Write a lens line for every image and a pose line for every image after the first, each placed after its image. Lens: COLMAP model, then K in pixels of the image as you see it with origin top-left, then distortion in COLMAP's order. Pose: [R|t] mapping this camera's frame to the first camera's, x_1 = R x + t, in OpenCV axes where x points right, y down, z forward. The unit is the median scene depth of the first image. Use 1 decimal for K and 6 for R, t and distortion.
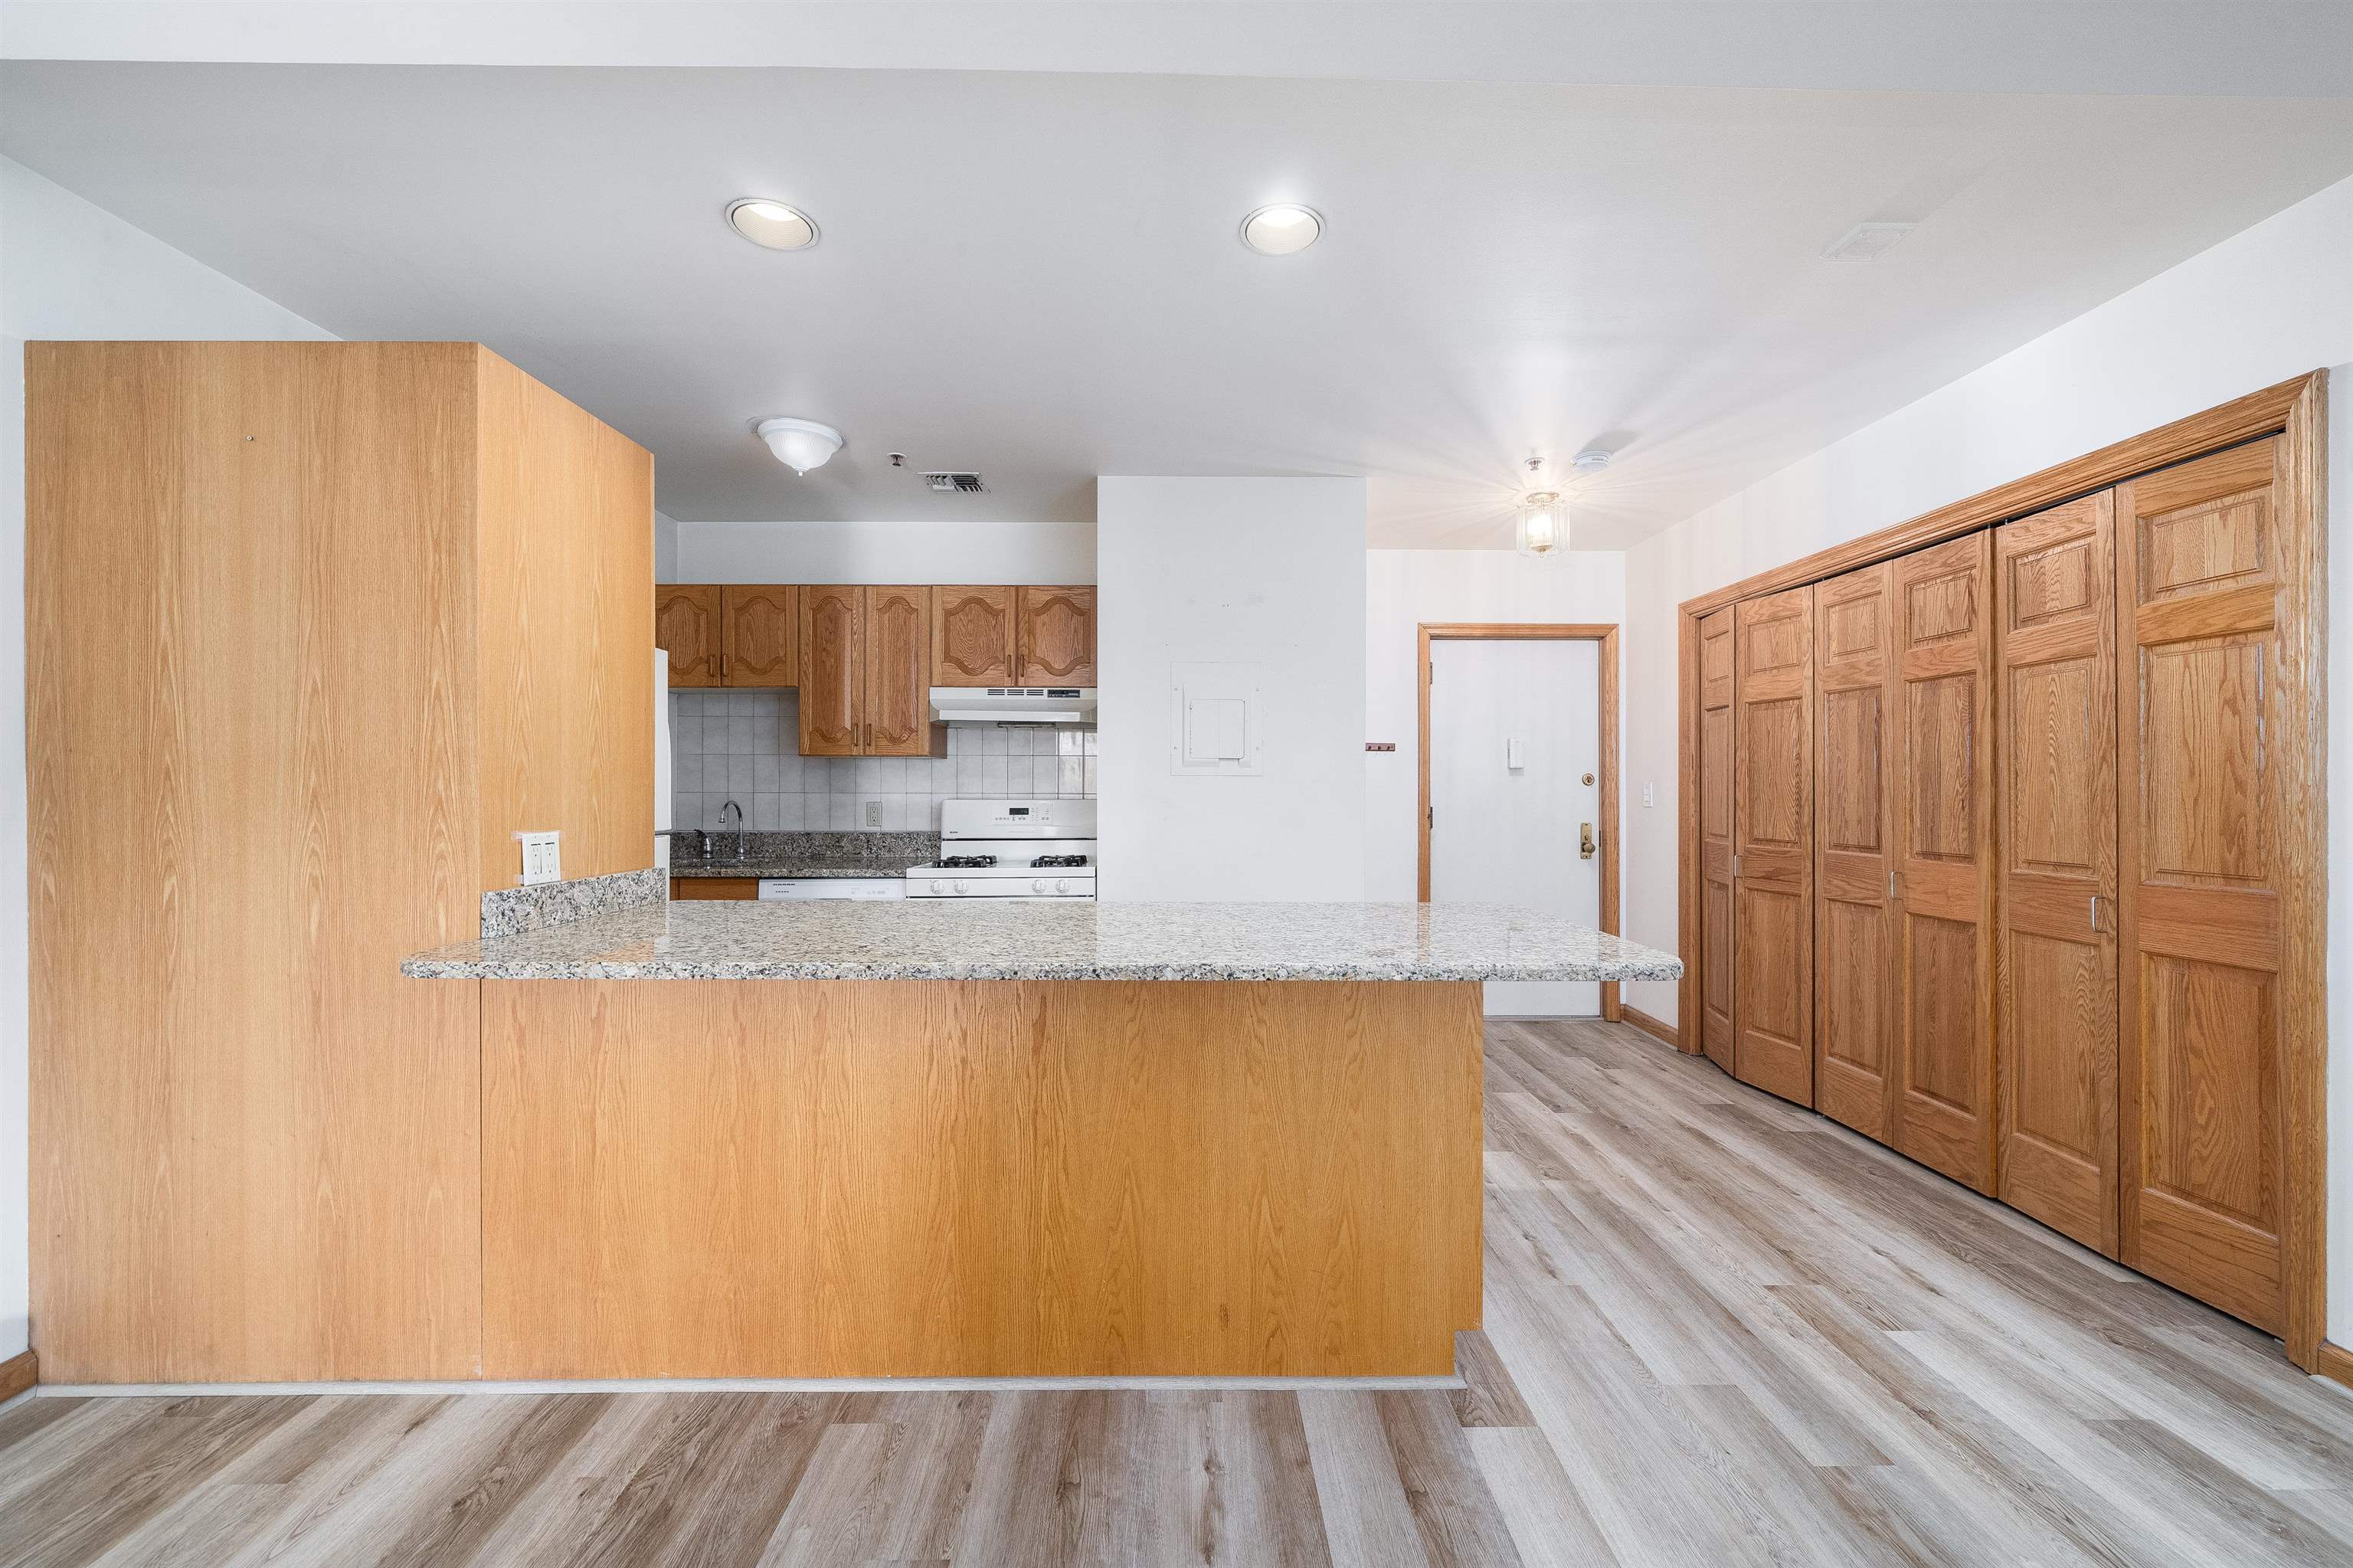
lens RADIAL K [[919.1, 0, 1178.8], [0, 919.1, 791.1], [0, 0, 1]] dist [-0.001810, -0.000102]
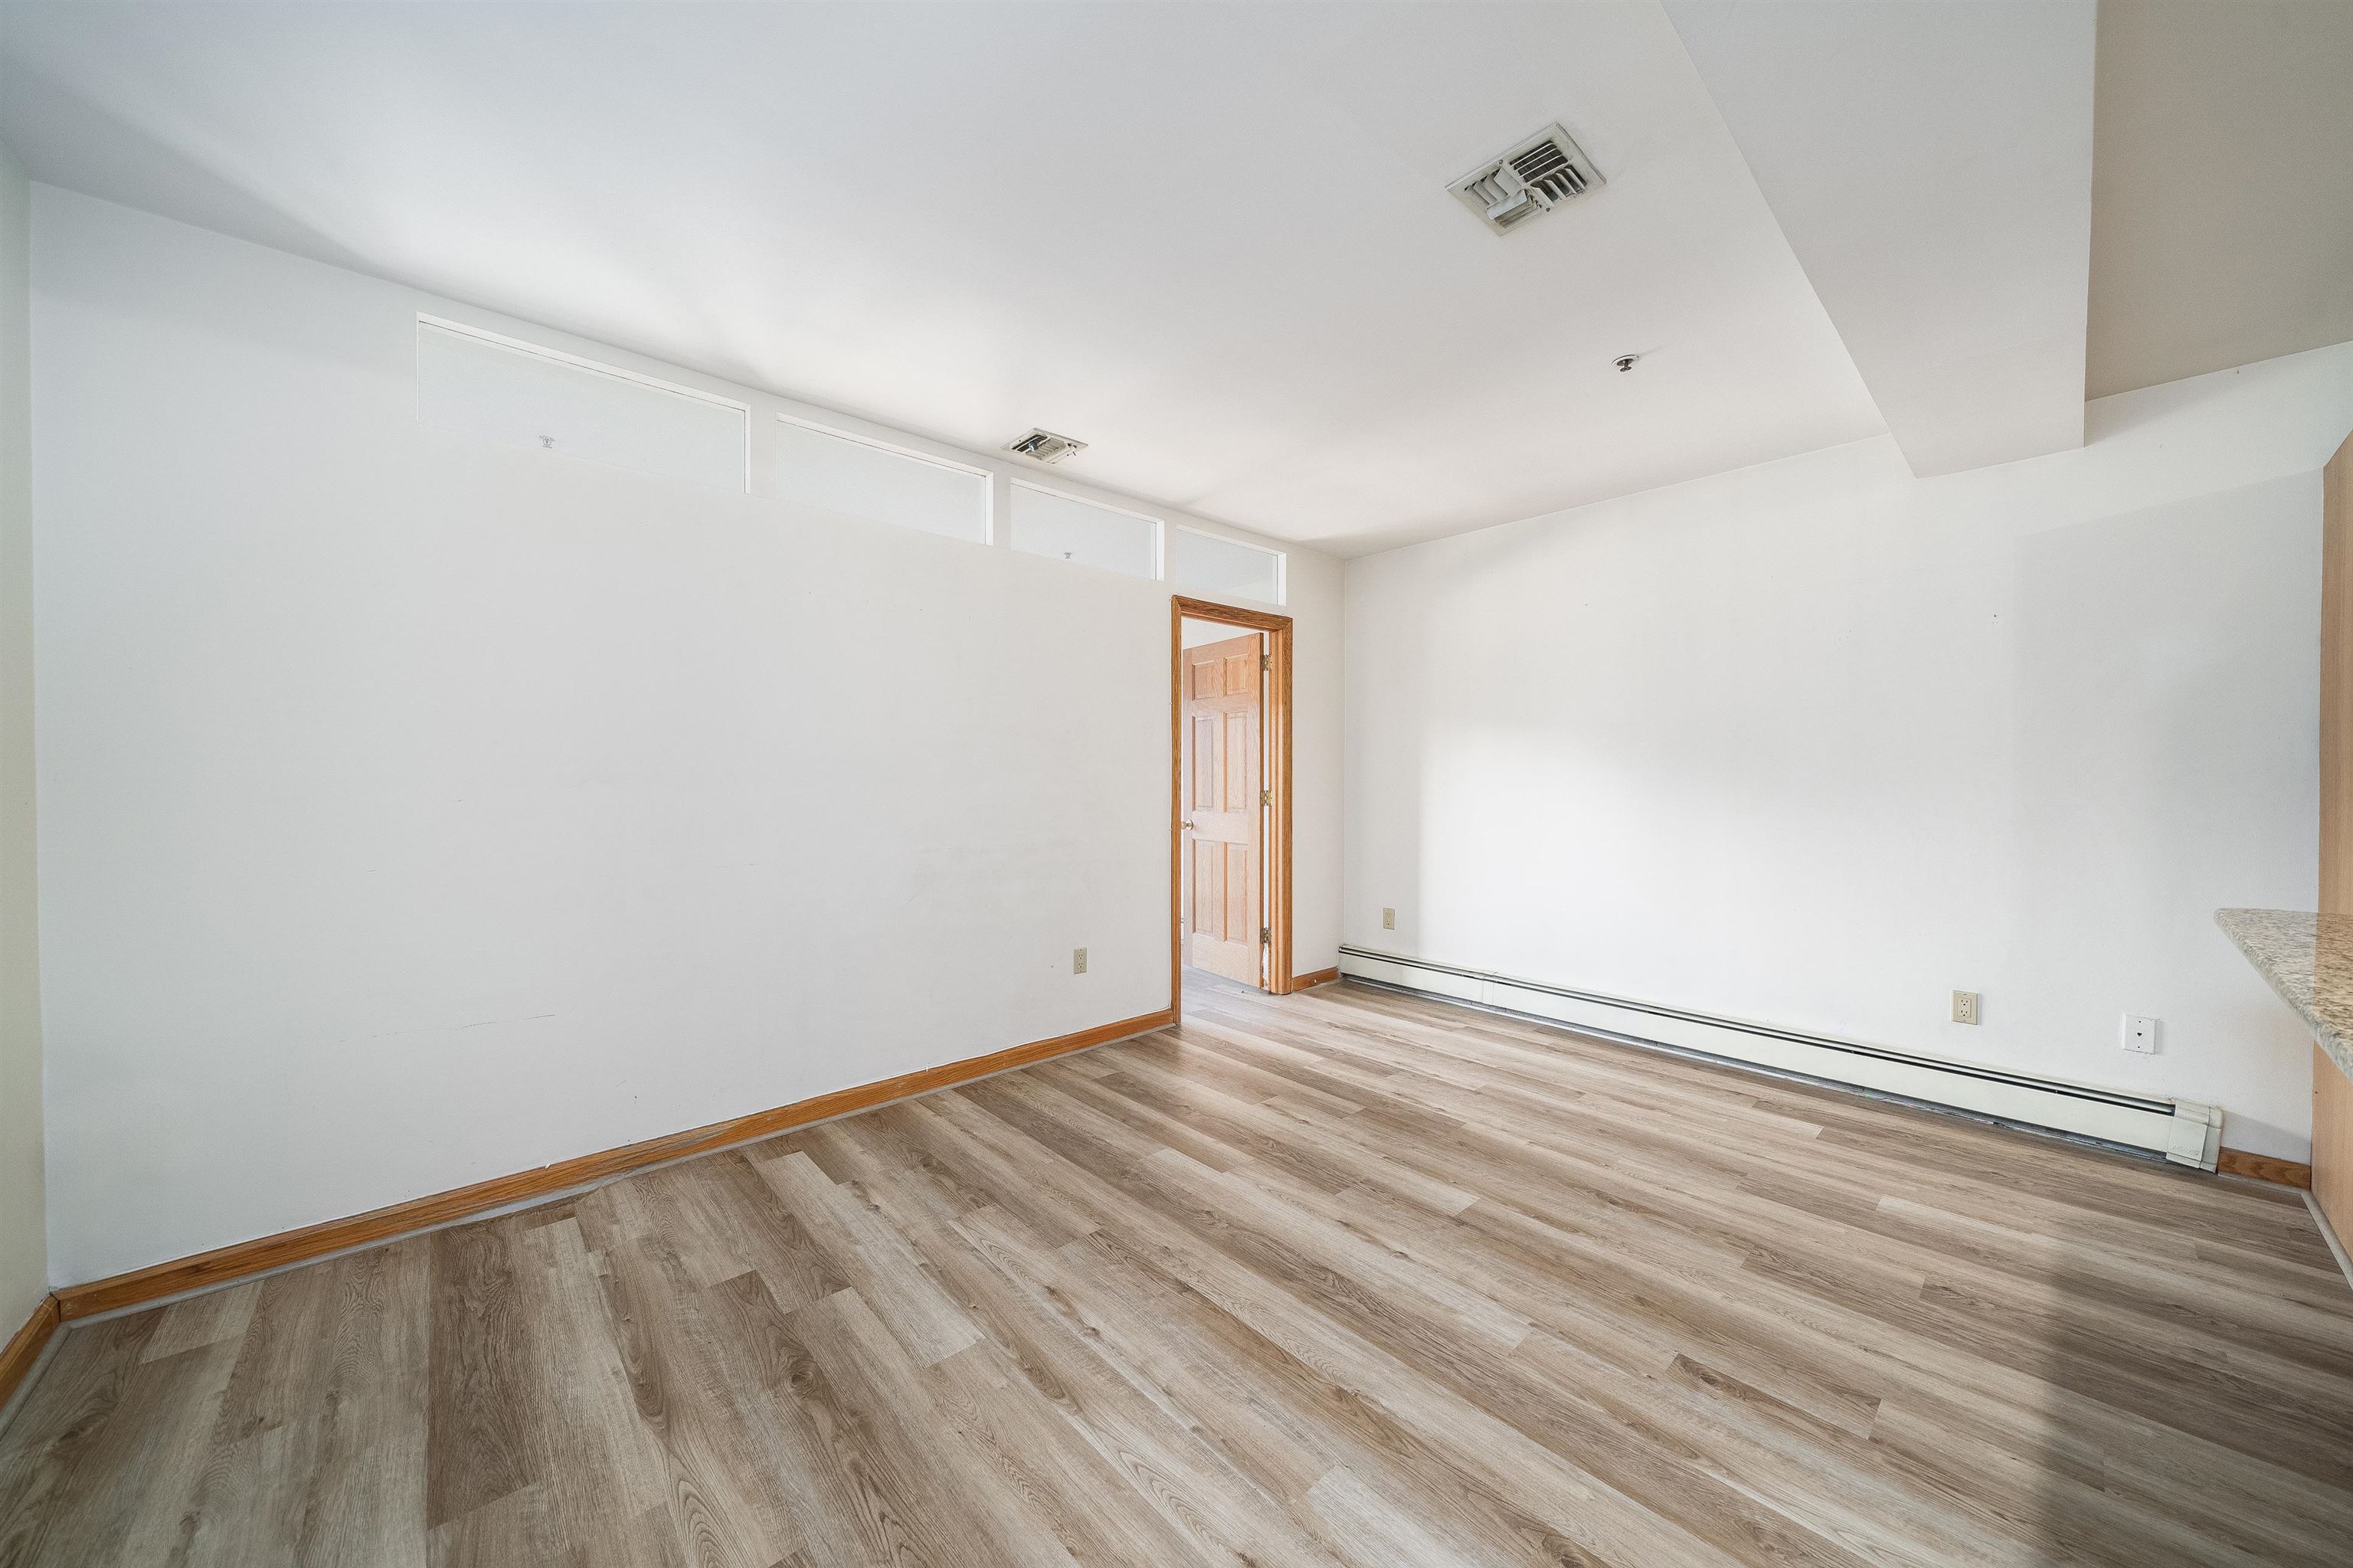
lens RADIAL K [[821.0, 0, 1186.4], [0, 821.0, 789.6], [0, 0, 1]] dist [-0.005679, 0.000084]
pose [[-0.745660, 0.008158, -0.666277, 0.814771], [-0.003226, 0.999869, 0.015853, 0.001206], [0.666319, 0.013970, -0.745536, 0.676513]]
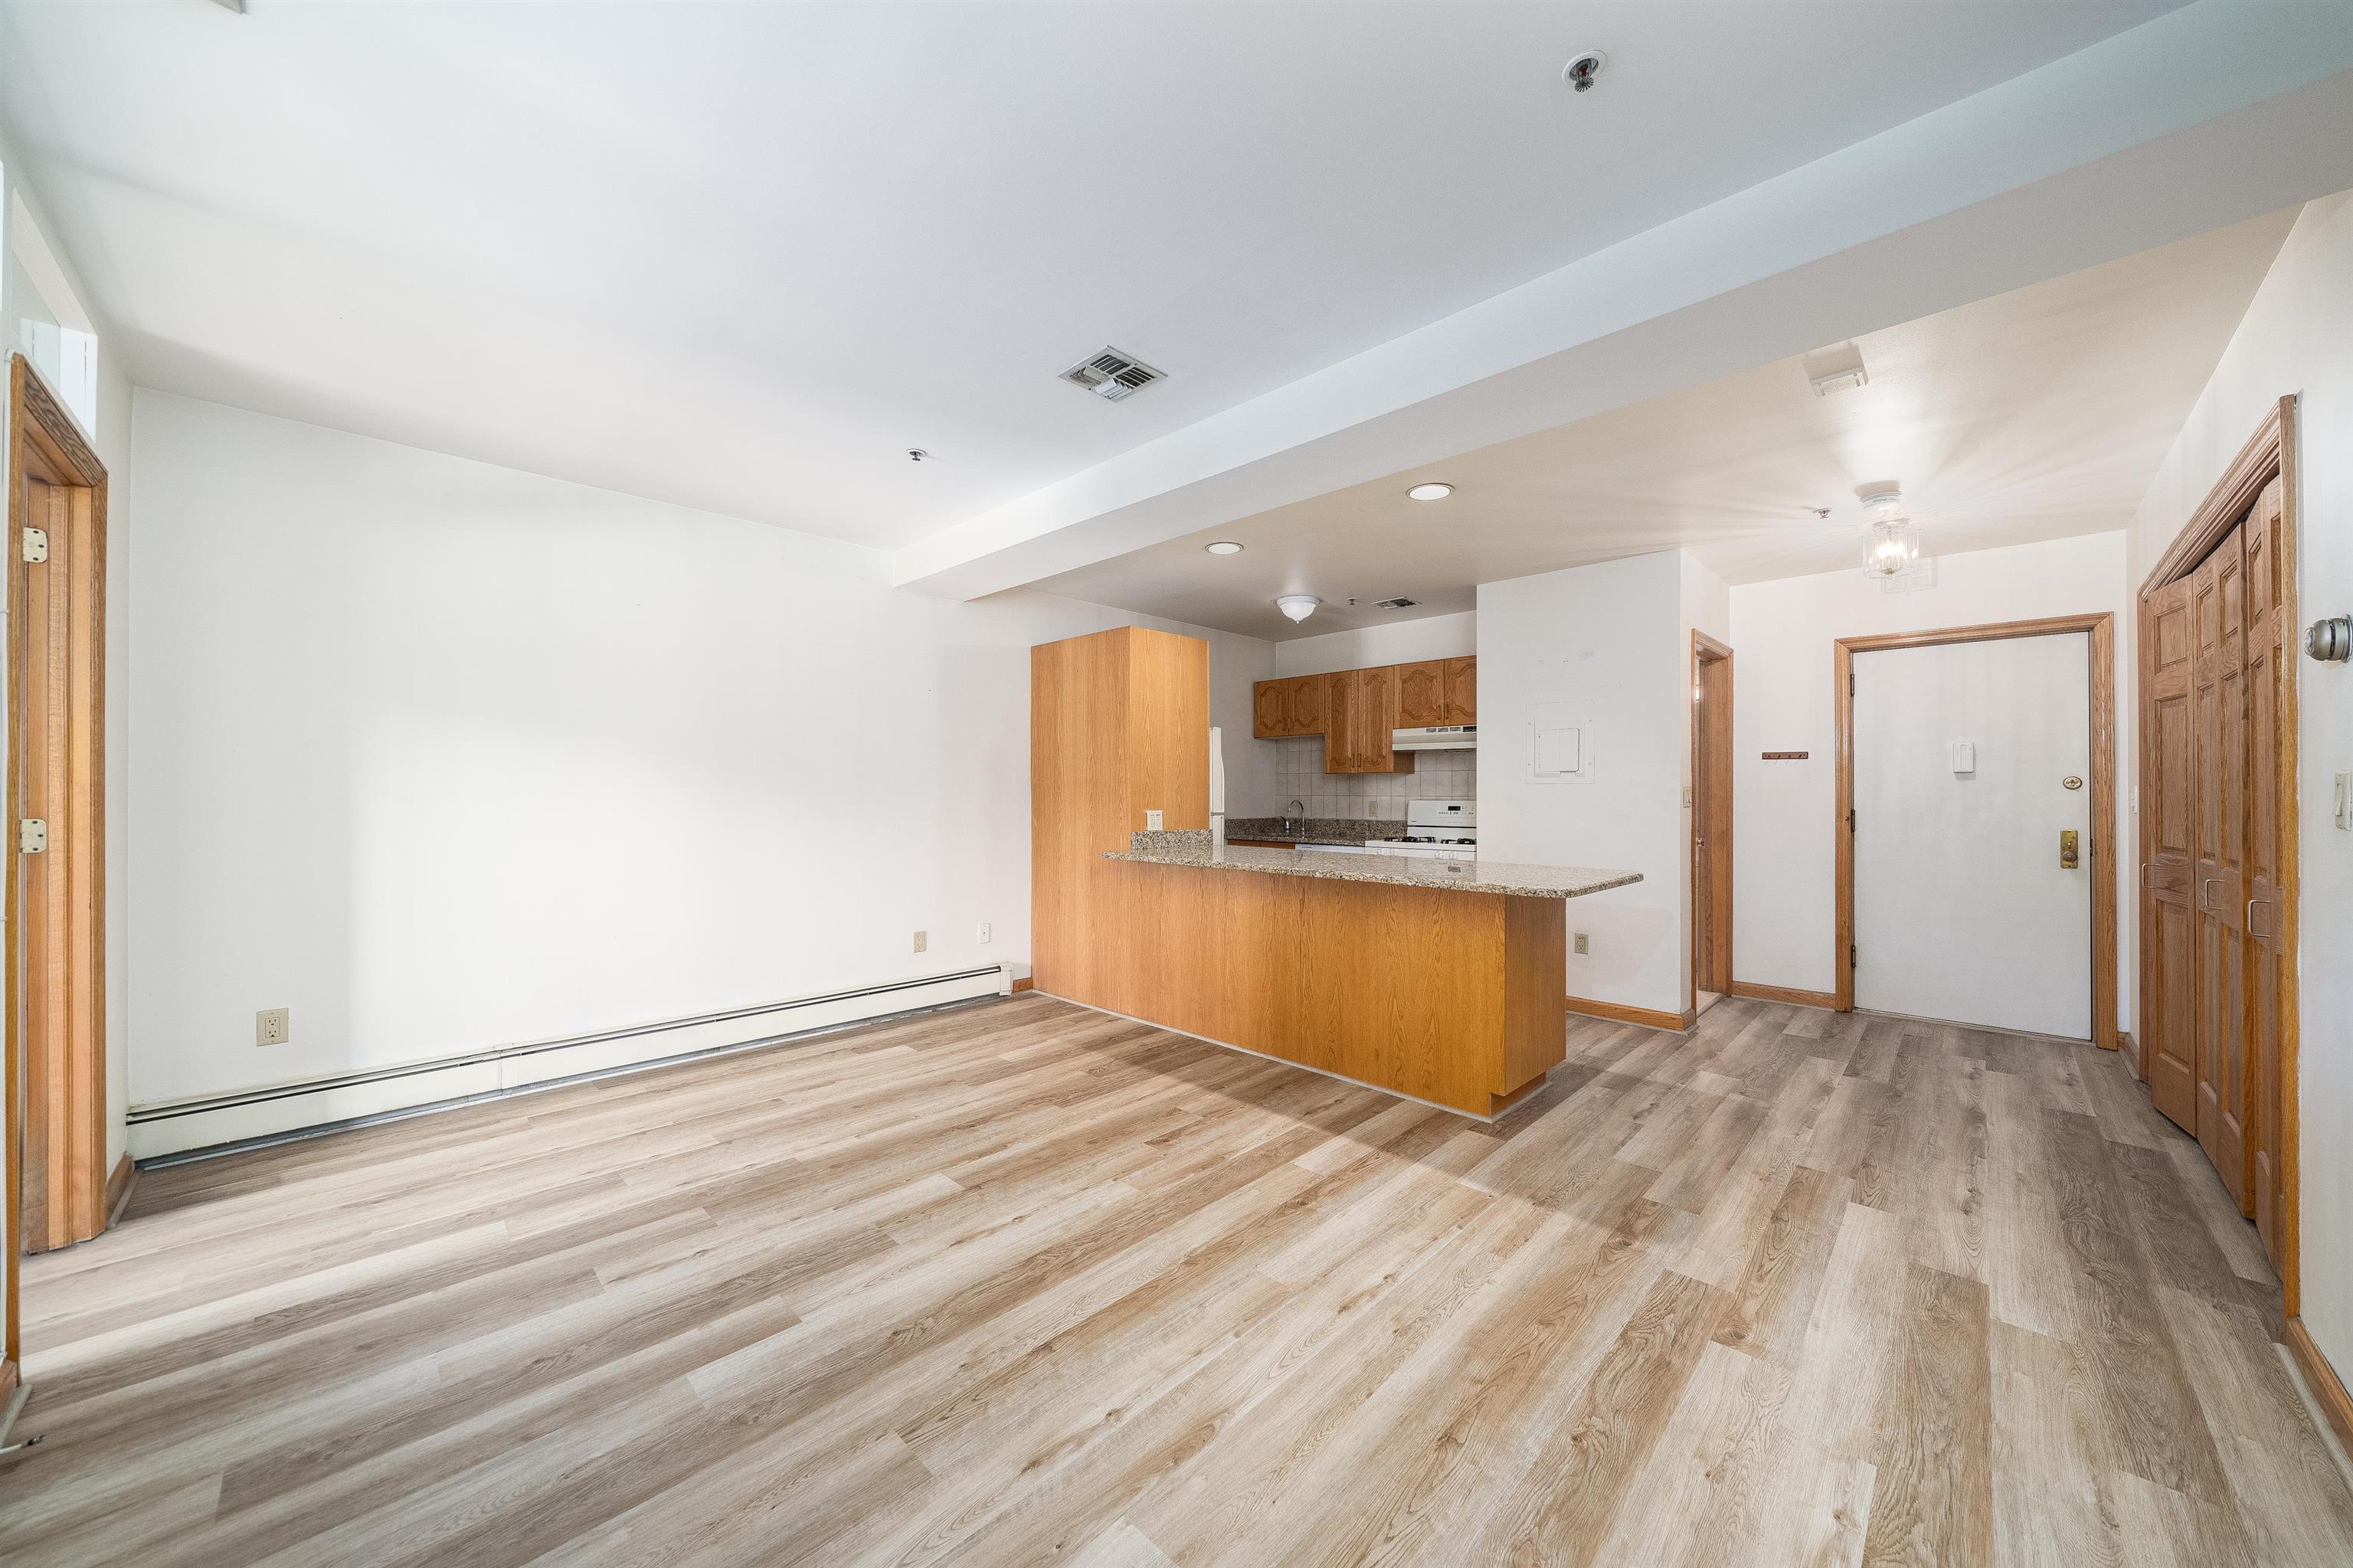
lens RADIAL K [[821.0, 0, 1170.7], [0, 821.0, 797.1], [0, 0, 1]] dist [-0.005679, 0.000084]
pose [[0.700205, 0.003295, -0.713935, 0.903969], [-0.001729, 0.999994, 0.002919, 0.001931], [0.713940, -0.000810, 0.700206, -0.517235]]
